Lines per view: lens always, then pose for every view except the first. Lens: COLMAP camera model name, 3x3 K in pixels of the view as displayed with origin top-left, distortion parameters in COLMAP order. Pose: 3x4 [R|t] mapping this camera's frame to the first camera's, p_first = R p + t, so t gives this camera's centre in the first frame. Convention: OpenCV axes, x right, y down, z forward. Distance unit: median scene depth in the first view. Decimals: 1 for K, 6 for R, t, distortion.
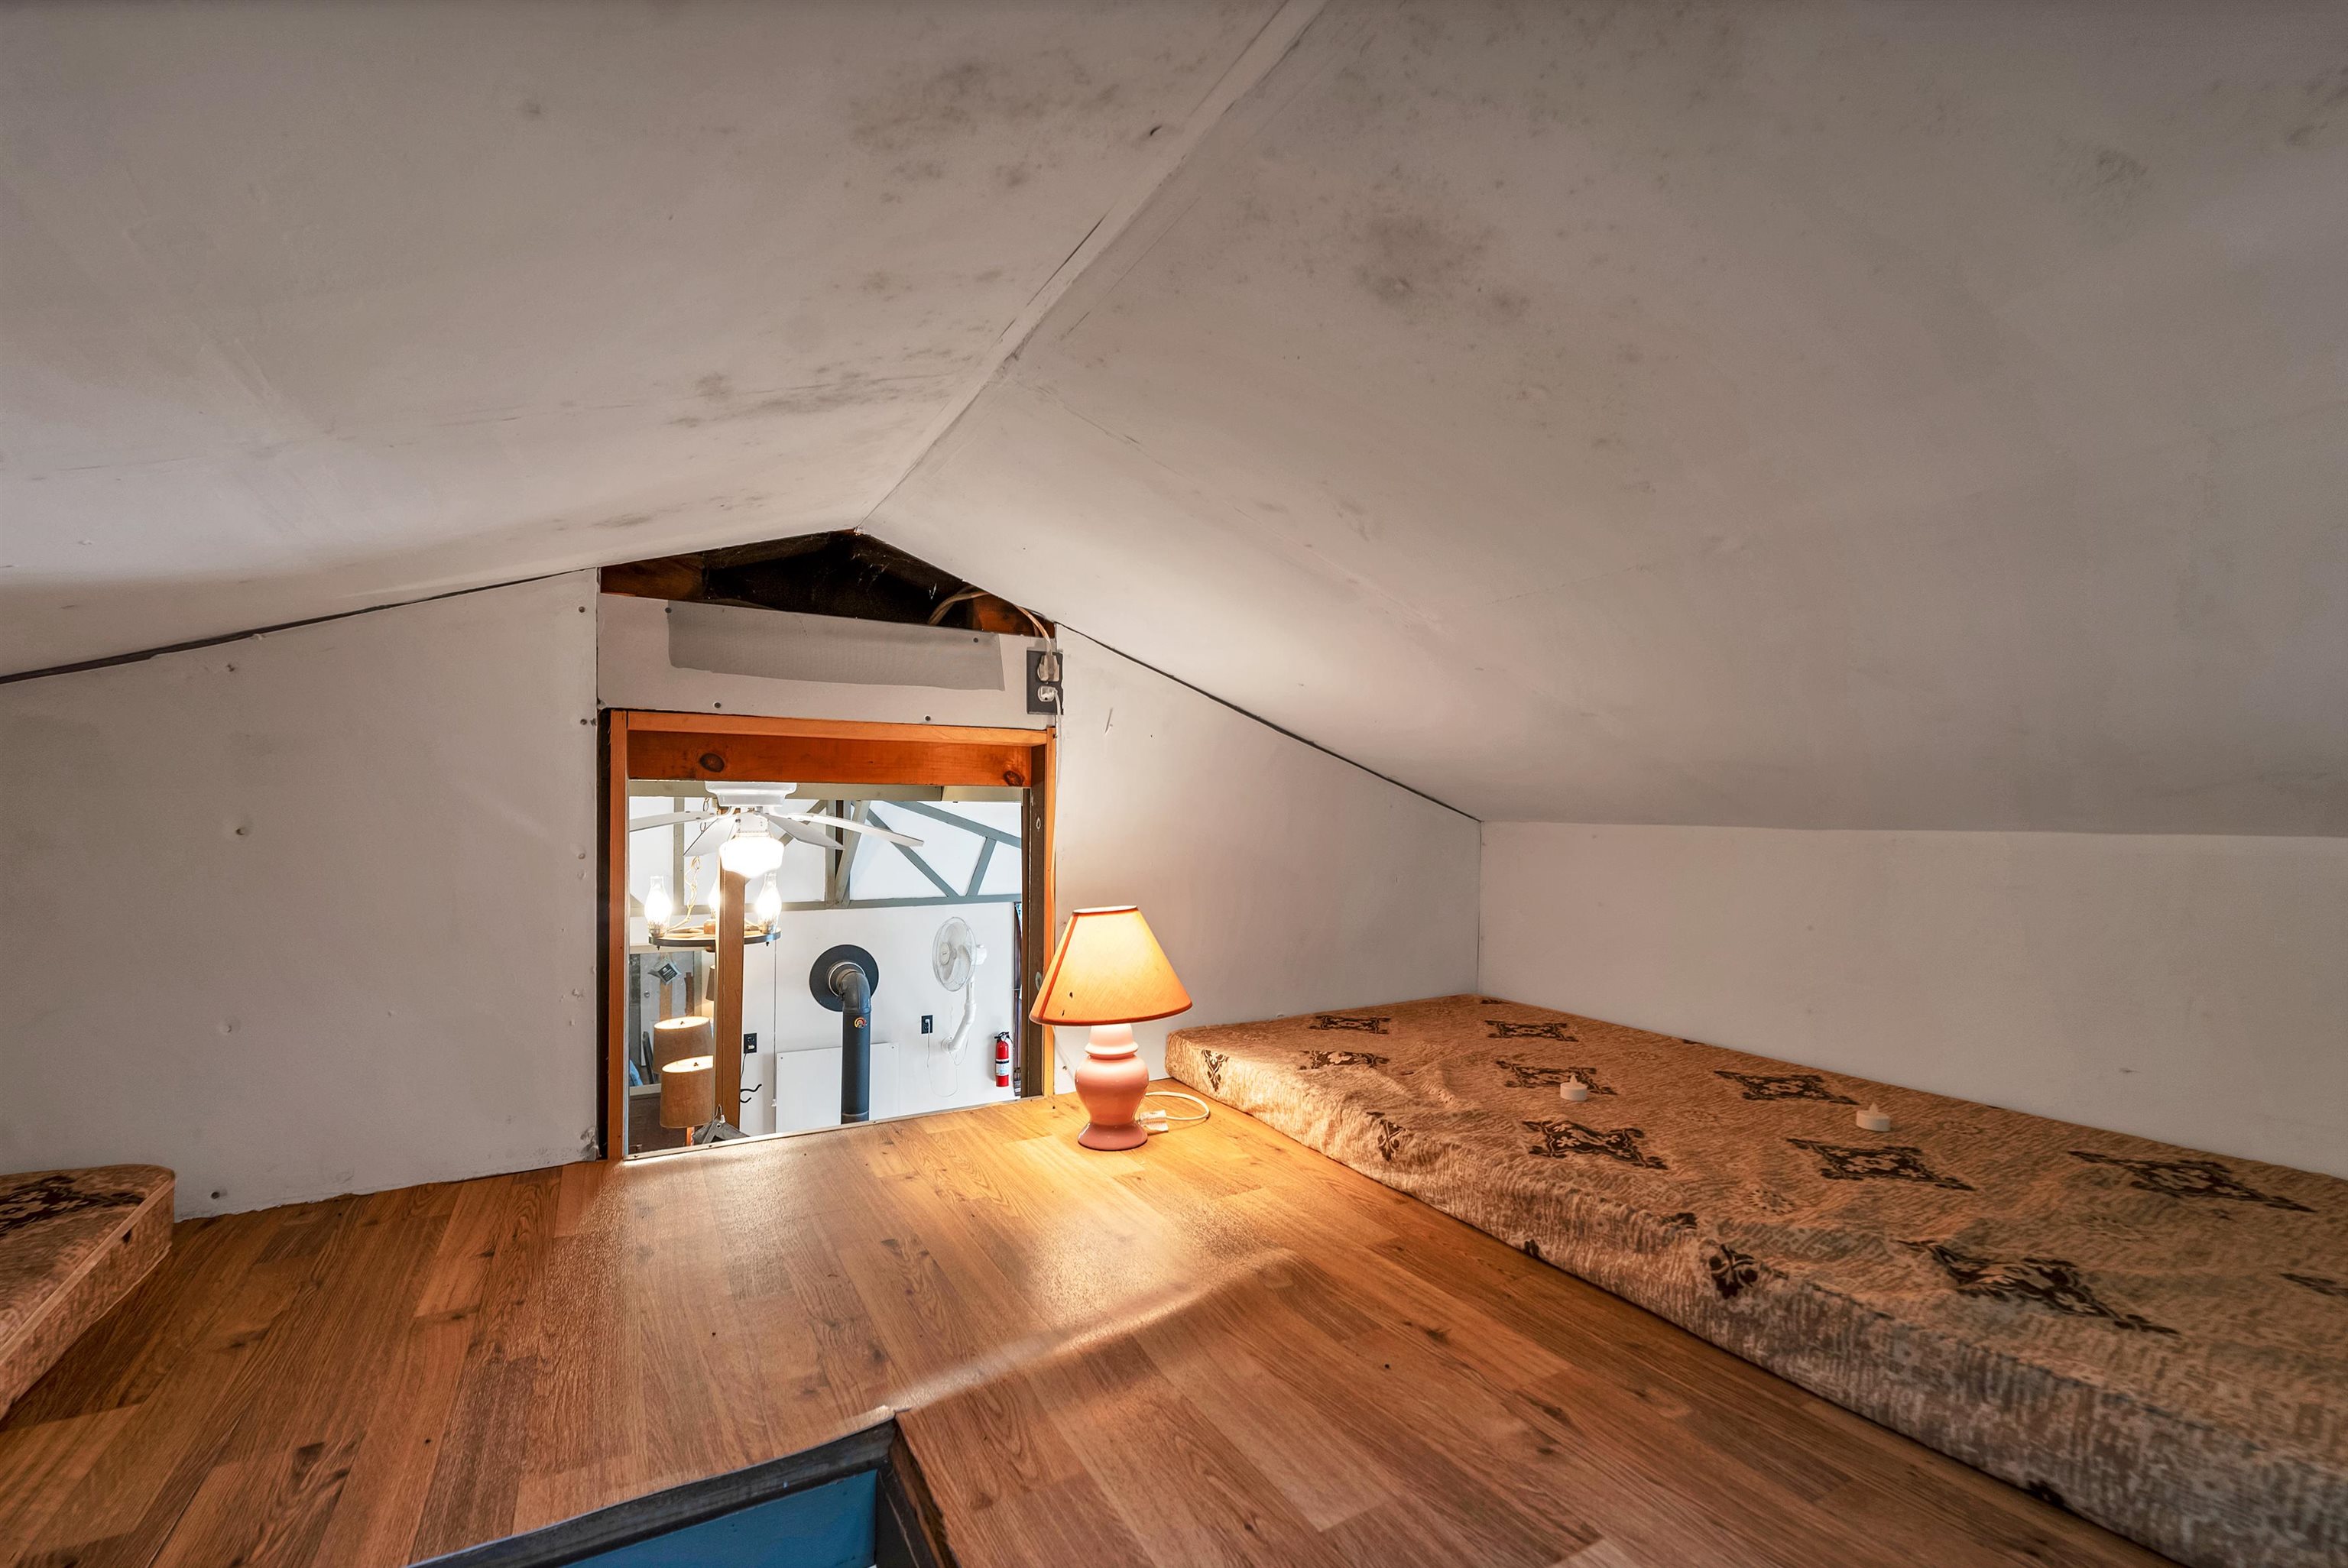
lens RADIAL K [[991.8, 0, 1158.3], [0, 991.8, 794.5], [0, 0, 1]] dist [-0.000332, -0.000042]
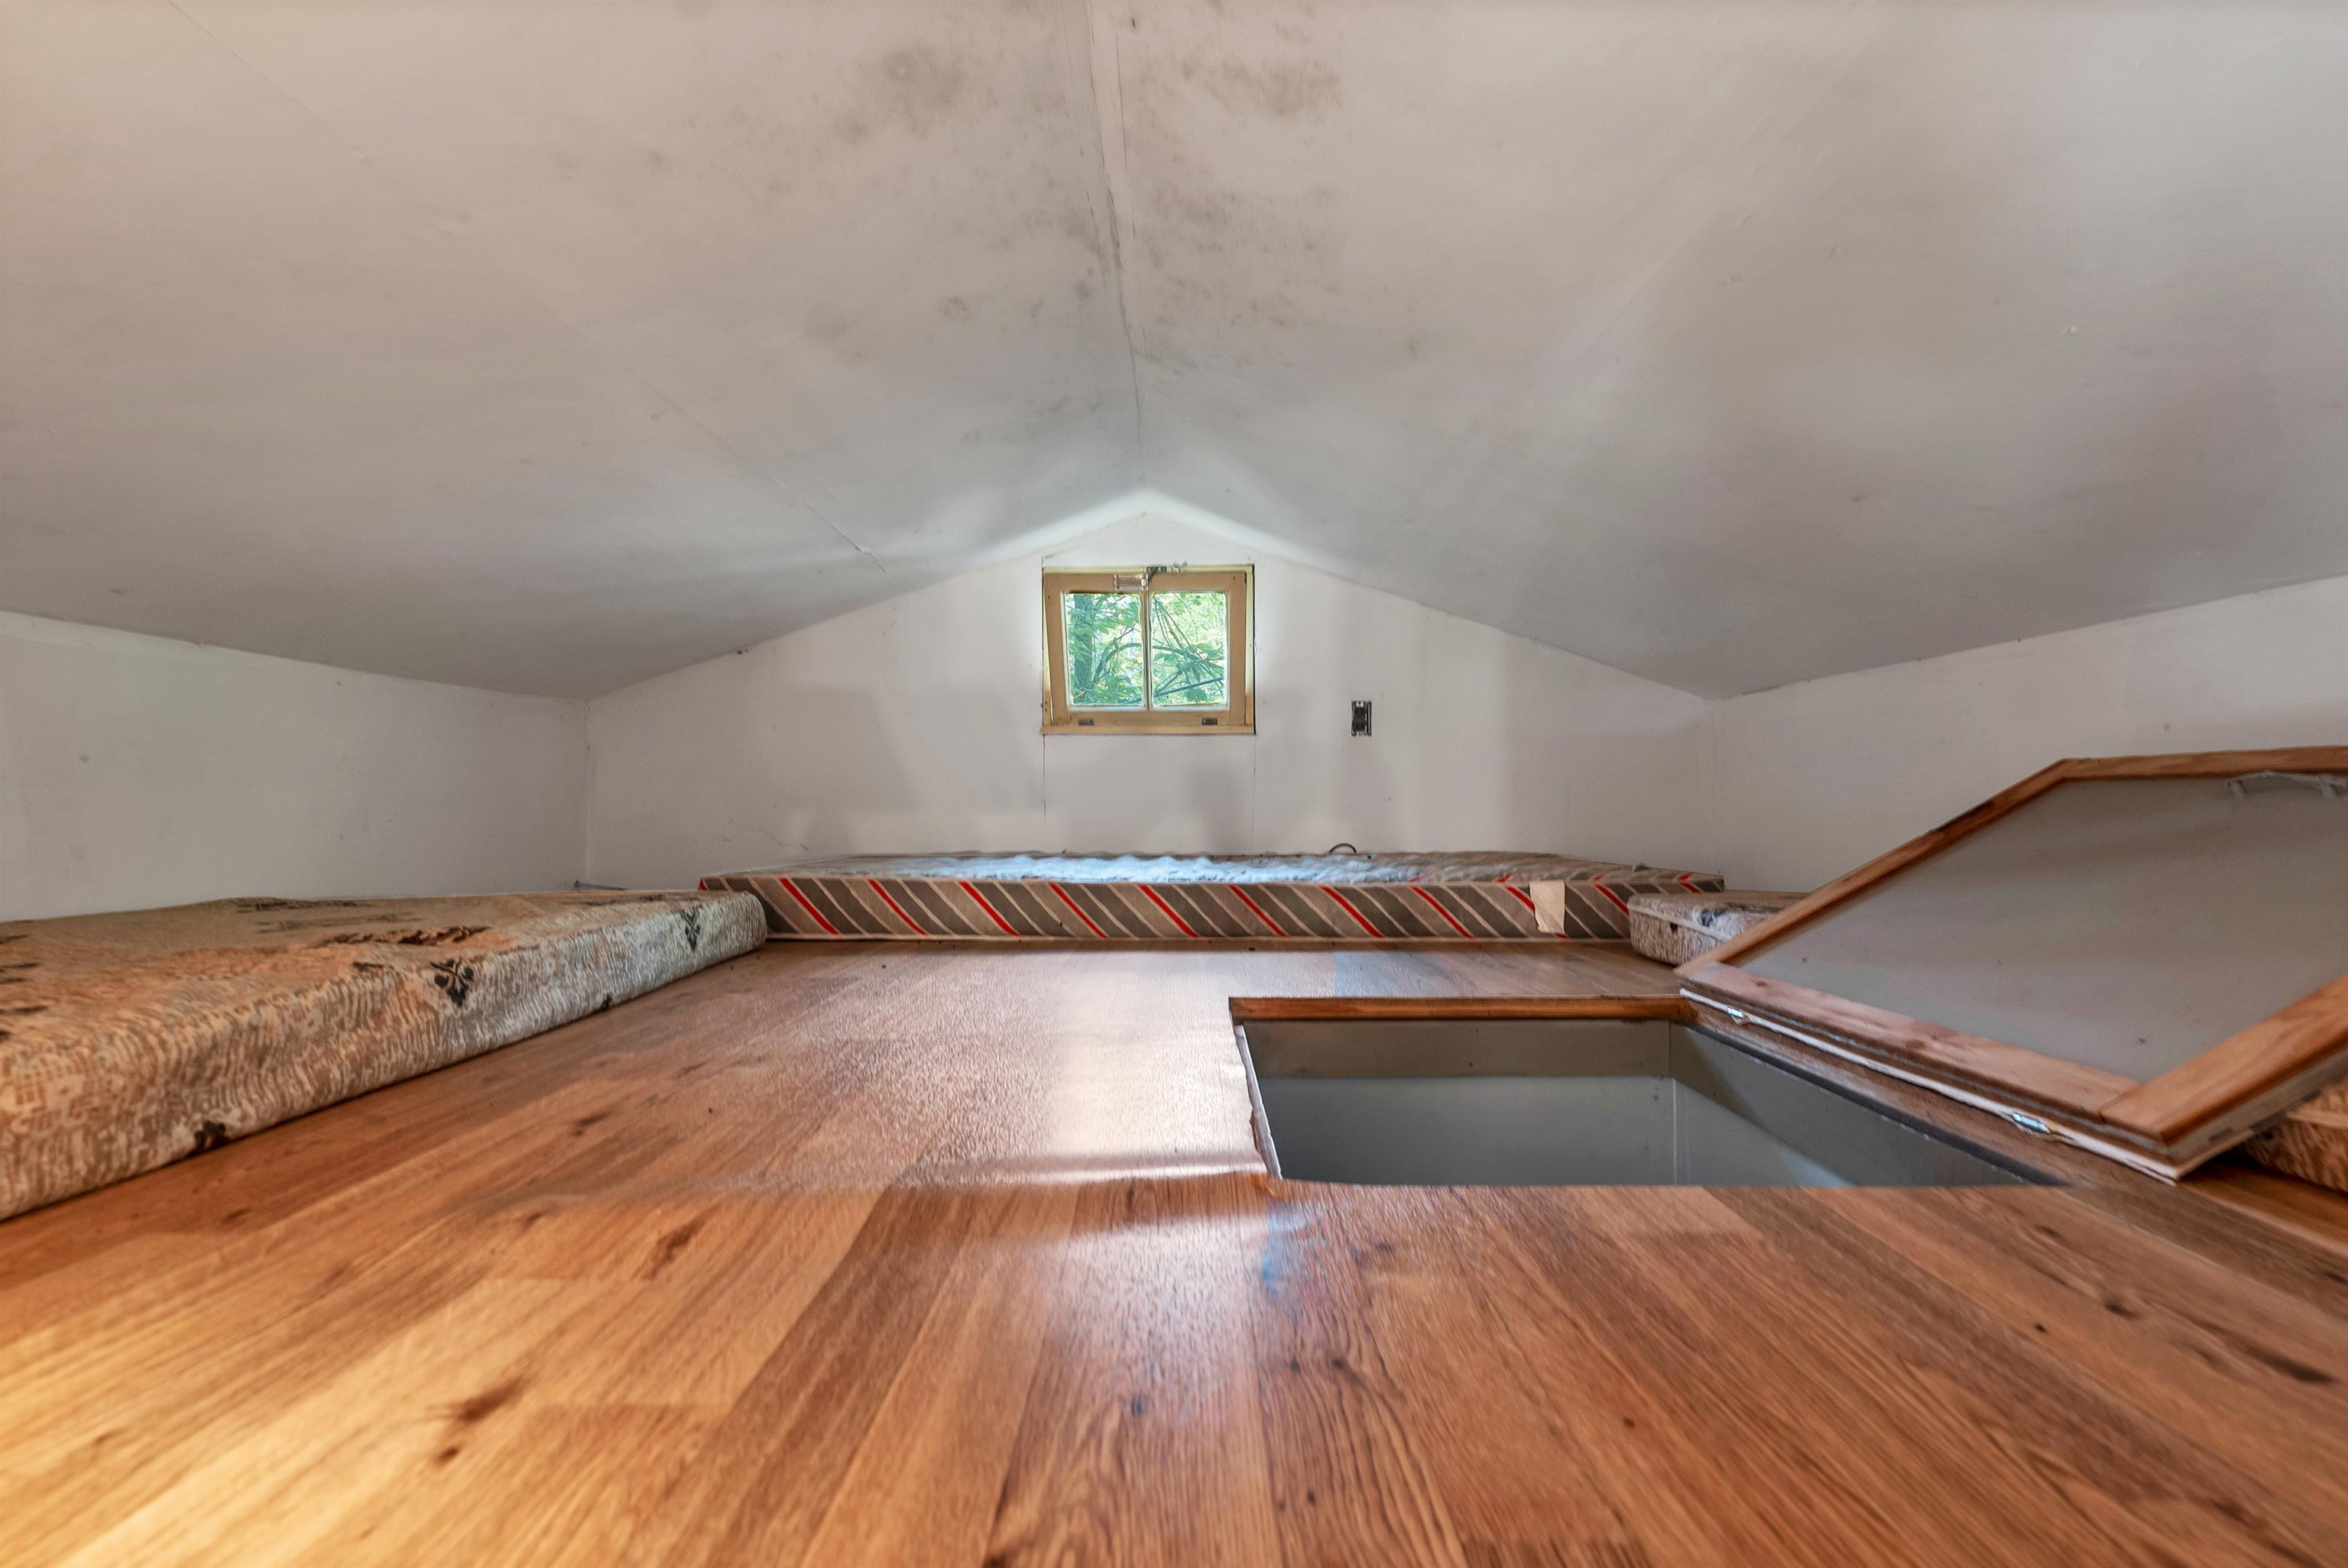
lens RADIAL K [[980.8, 0, 1156.2], [0, 980.8, 789.0], [0, 0, 1]] dist [0.000995, -0.000465]
pose [[-0.861329, 0.003038, 0.508039, -0.471901], [-0.015460, 0.999362, -0.032188, 0.298342], [-0.507813, -0.035579, -0.860732, 1.403538]]
